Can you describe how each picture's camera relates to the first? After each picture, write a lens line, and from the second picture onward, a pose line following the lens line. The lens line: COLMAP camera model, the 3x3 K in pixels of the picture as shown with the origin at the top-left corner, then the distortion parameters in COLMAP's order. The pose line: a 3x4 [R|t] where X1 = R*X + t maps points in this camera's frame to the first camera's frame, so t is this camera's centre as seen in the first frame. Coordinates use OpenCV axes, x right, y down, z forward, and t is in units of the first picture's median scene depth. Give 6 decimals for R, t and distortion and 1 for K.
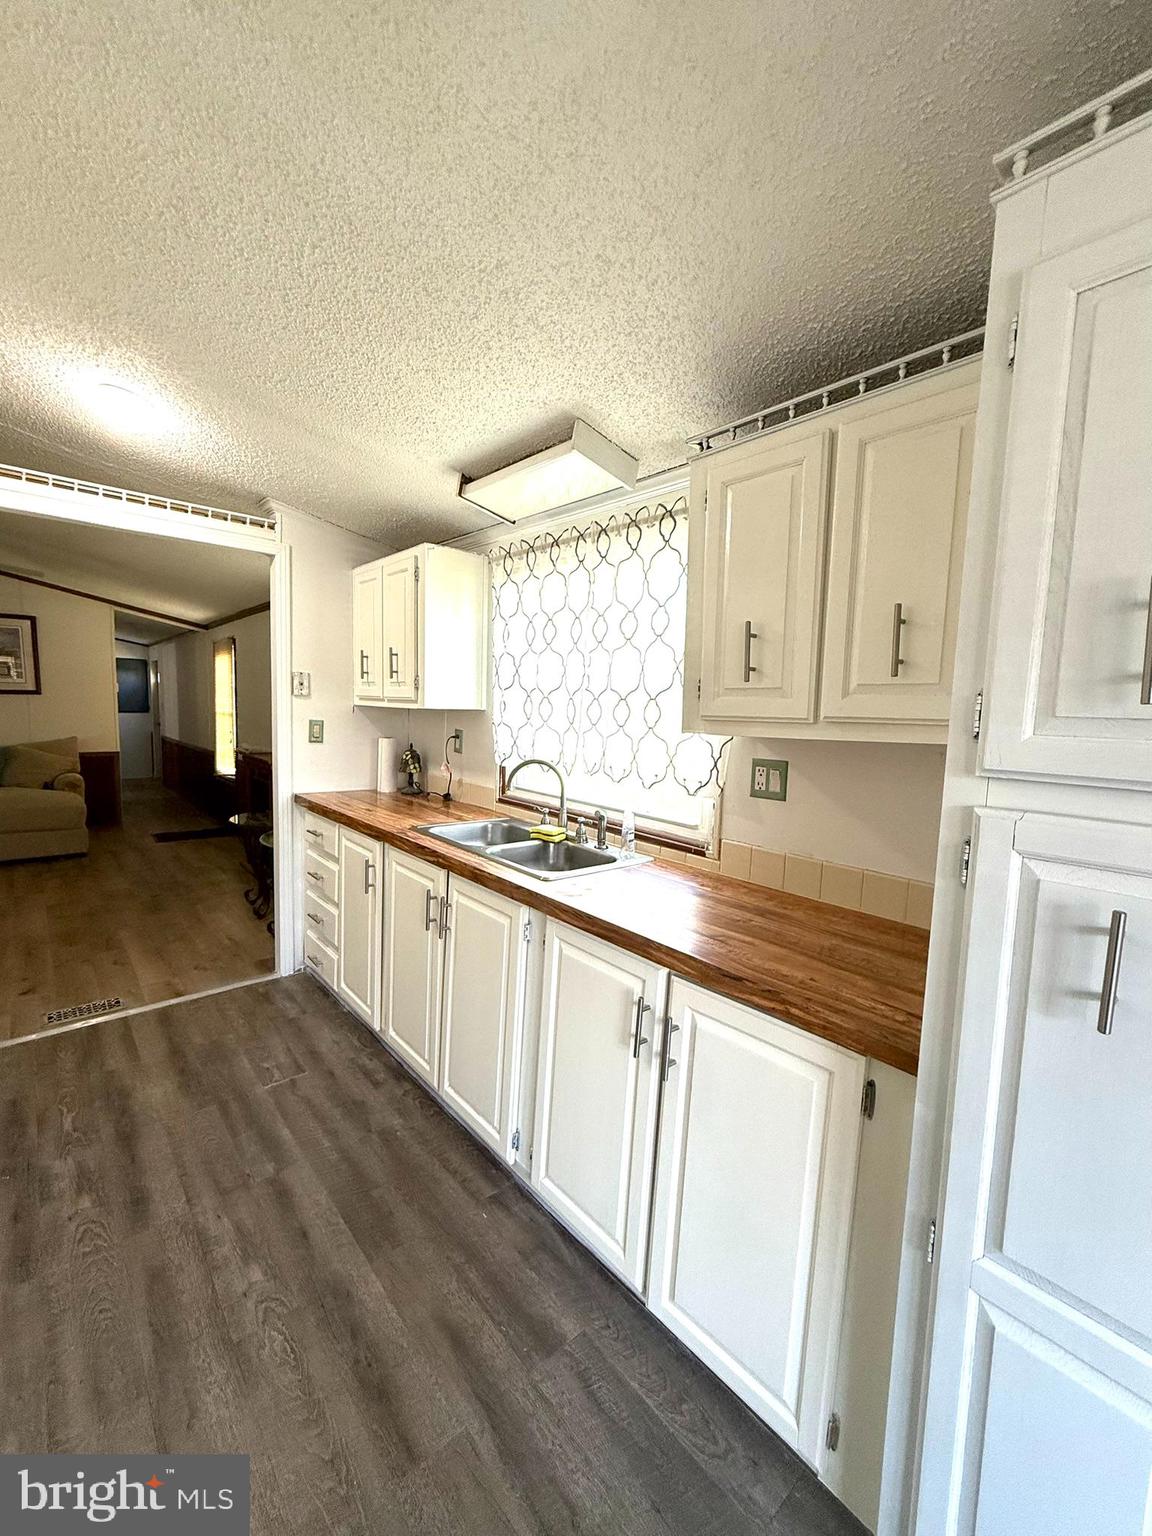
lens RADIAL K [[625.5, 0, 576.6], [0, 625.5, 771.3], [0, 0, 1]] dist [-0.000449, -0.000059]
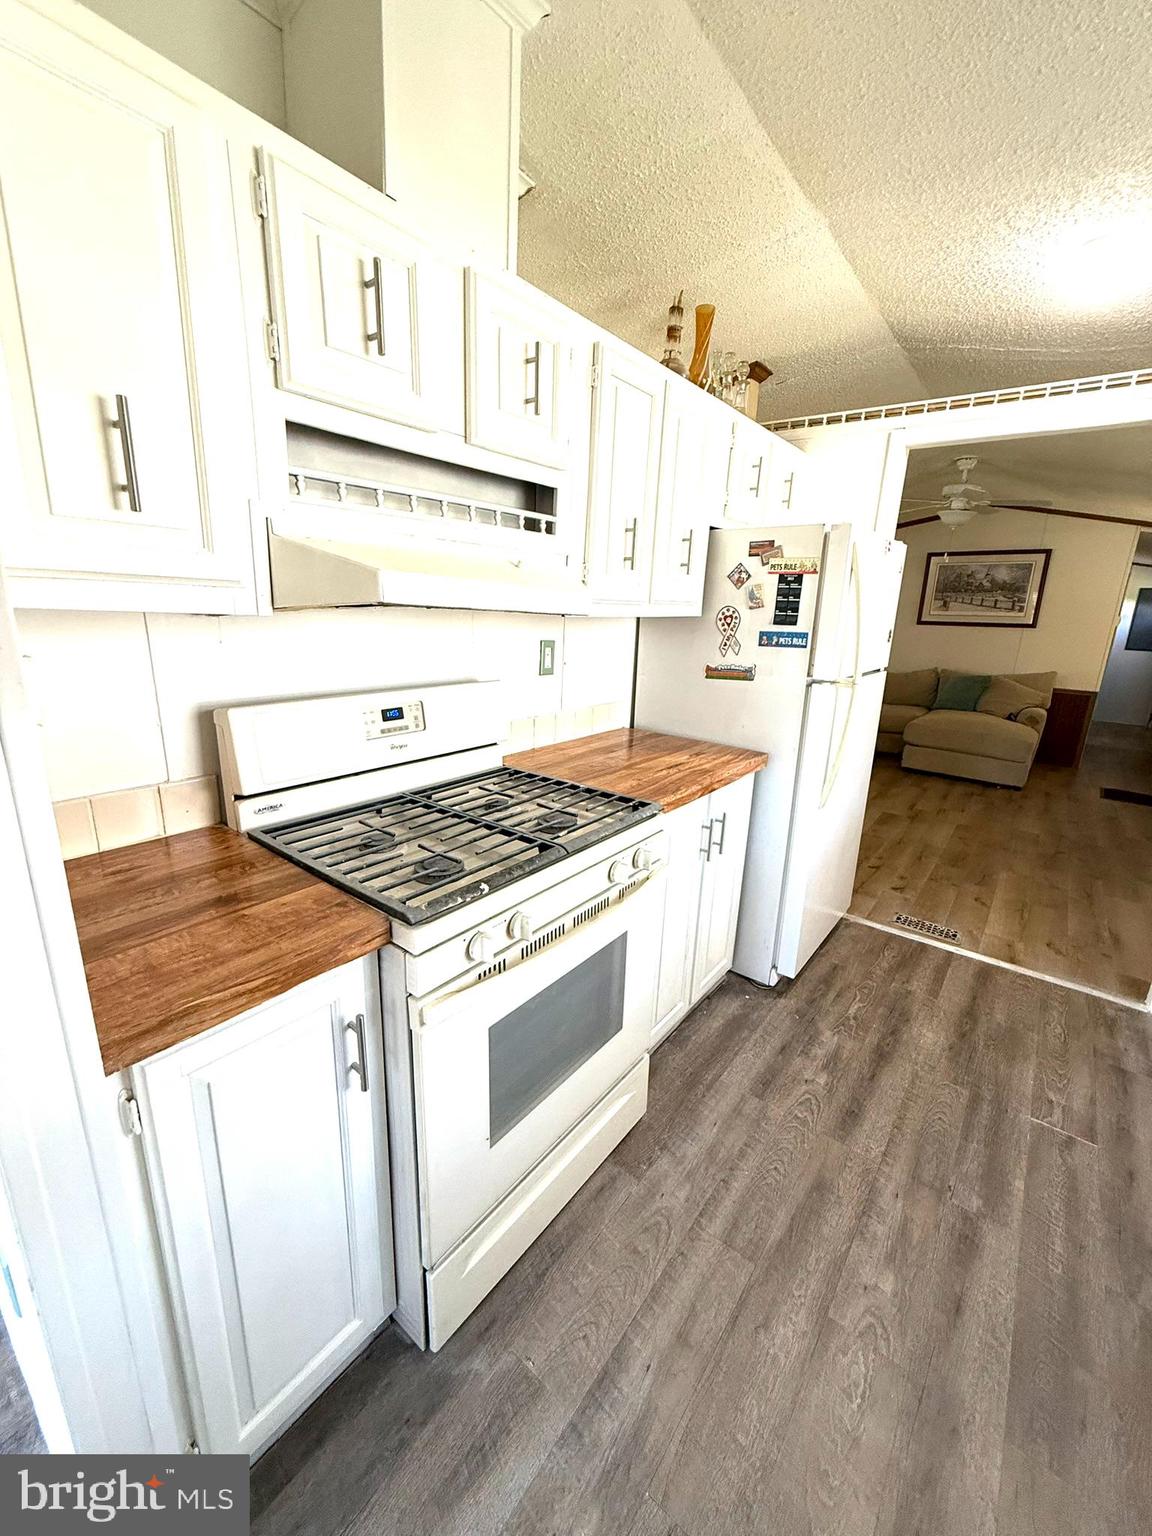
lens RADIAL K [[613.2, 0, 577.7], [0, 613.2, 767.1], [0, 0, 1]] dist [0.000959, 0.000218]
pose [[0.184919, 0.229076, -0.955683, 0.054483], [-0.135366, 0.969122, 0.206105, -0.023183], [0.973386, 0.091254, 0.210218, 0.235069]]
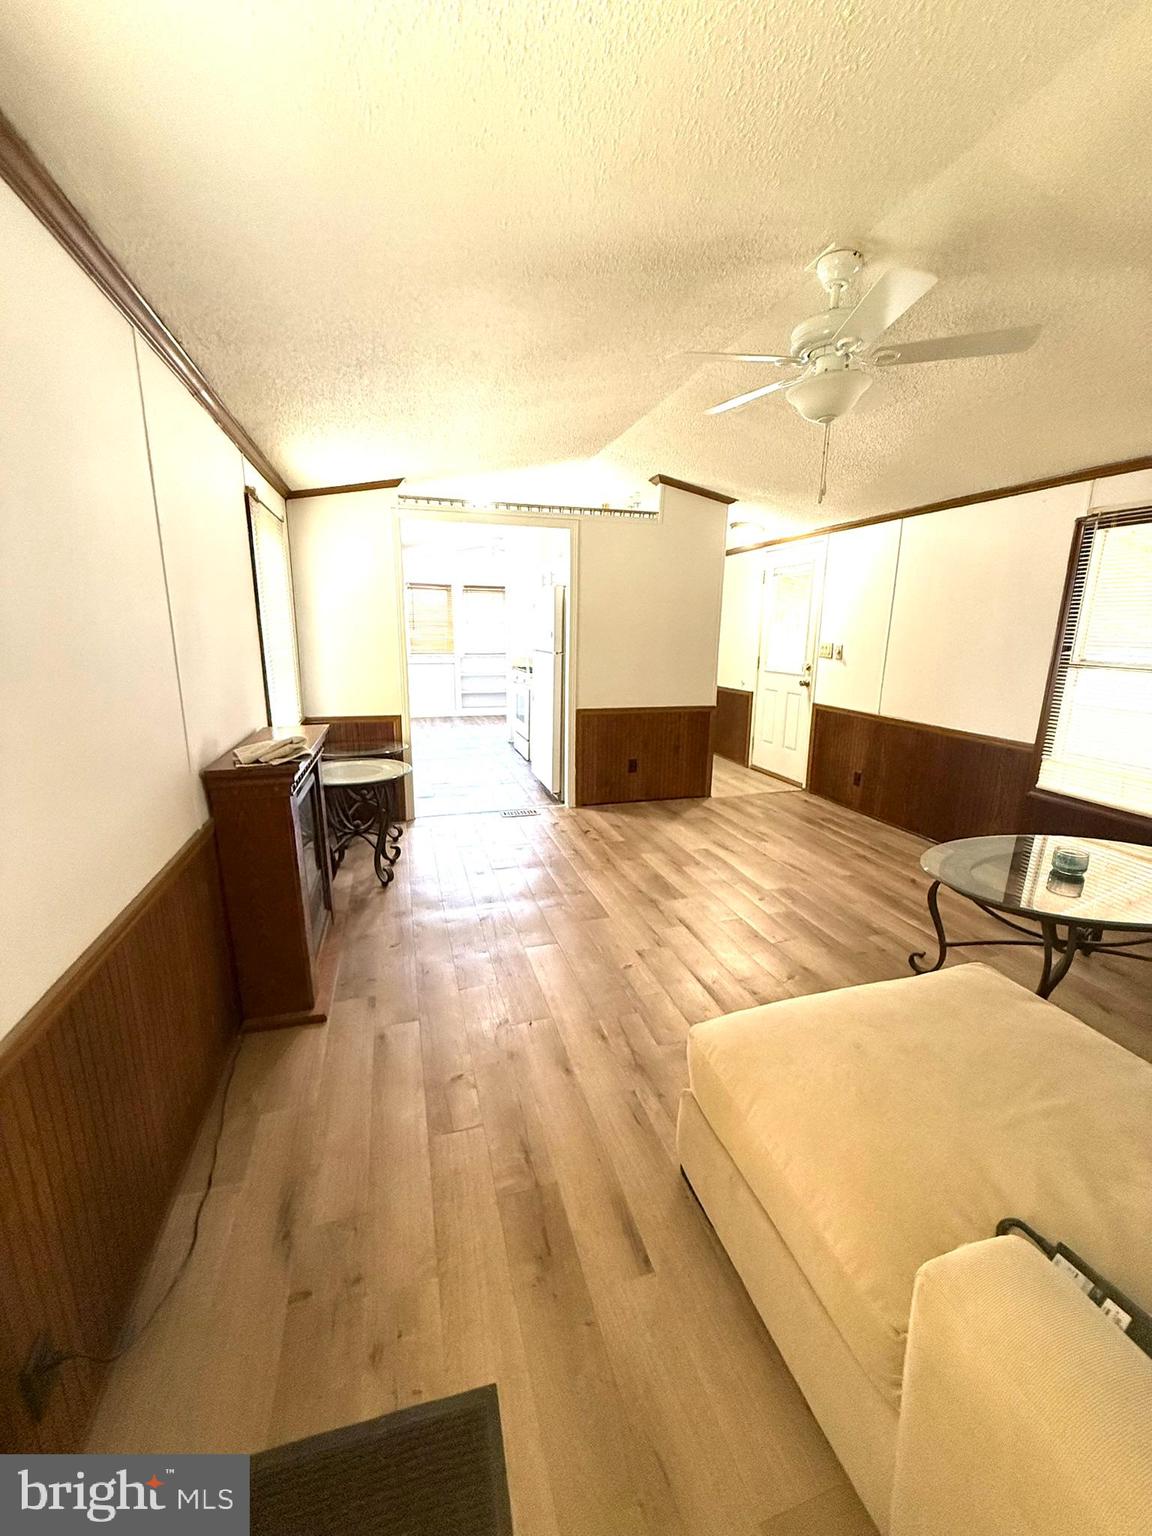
lens RADIAL K [[613.2, 0, 577.7], [0, 613.2, 767.1], [0, 0, 1]] dist [0.000959, 0.000218]
pose [[-0.905052, -0.139944, 0.401618, -2.113221], [0.000372, 0.944053, 0.329794, -0.394617], [-0.425301, 0.298630, -0.854365, 3.107732]]
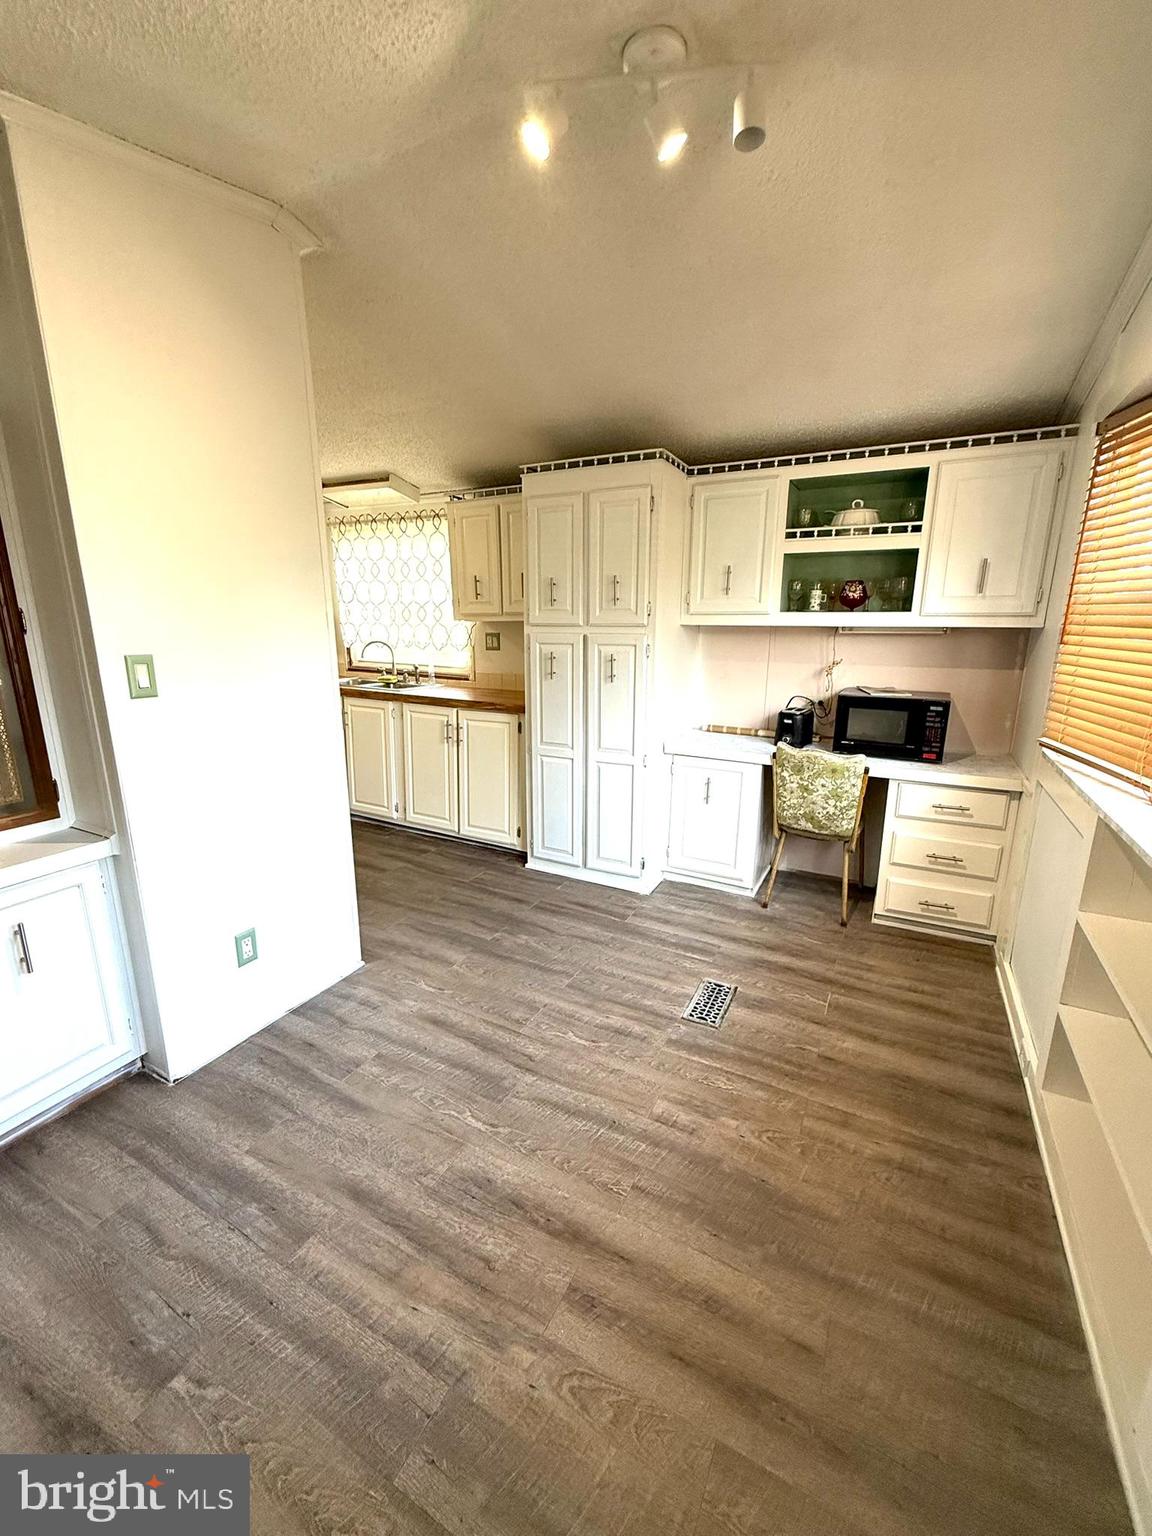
lens RADIAL K [[625.5, 0, 576.6], [0, 625.5, 771.3], [0, 0, 1]] dist [-0.000449, -0.000059]
pose [[0.933179, -0.112434, 0.341373, -0.214270], [0.061345, 0.985699, 0.156955, 0.124005], [-0.354138, -0.125526, 0.926731, -1.144301]]
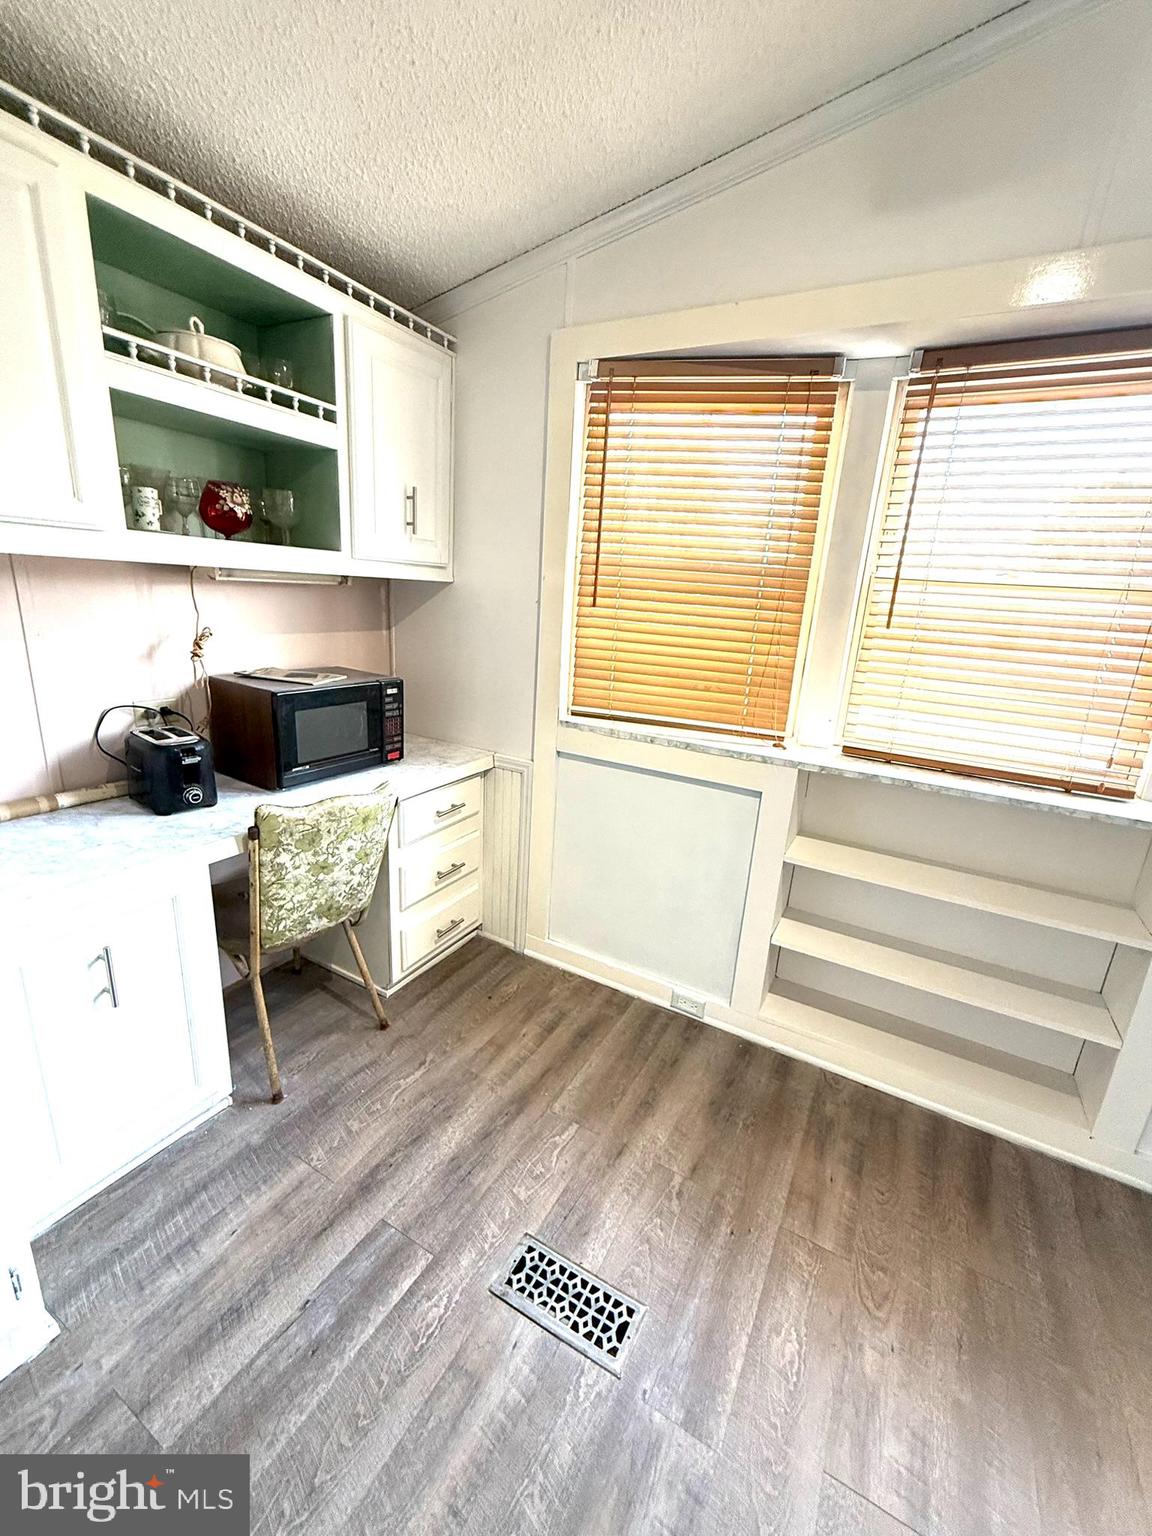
lens RADIAL K [[625.5, 0, 576.6], [0, 625.5, 771.3], [0, 0, 1]] dist [-0.000449, -0.000059]
pose [[-0.325443, -0.311477, 0.892787, -0.033153], [0.021512, 0.941504, 0.336315, 0.044109], [-0.945317, 0.128657, -0.299705, -0.127627]]
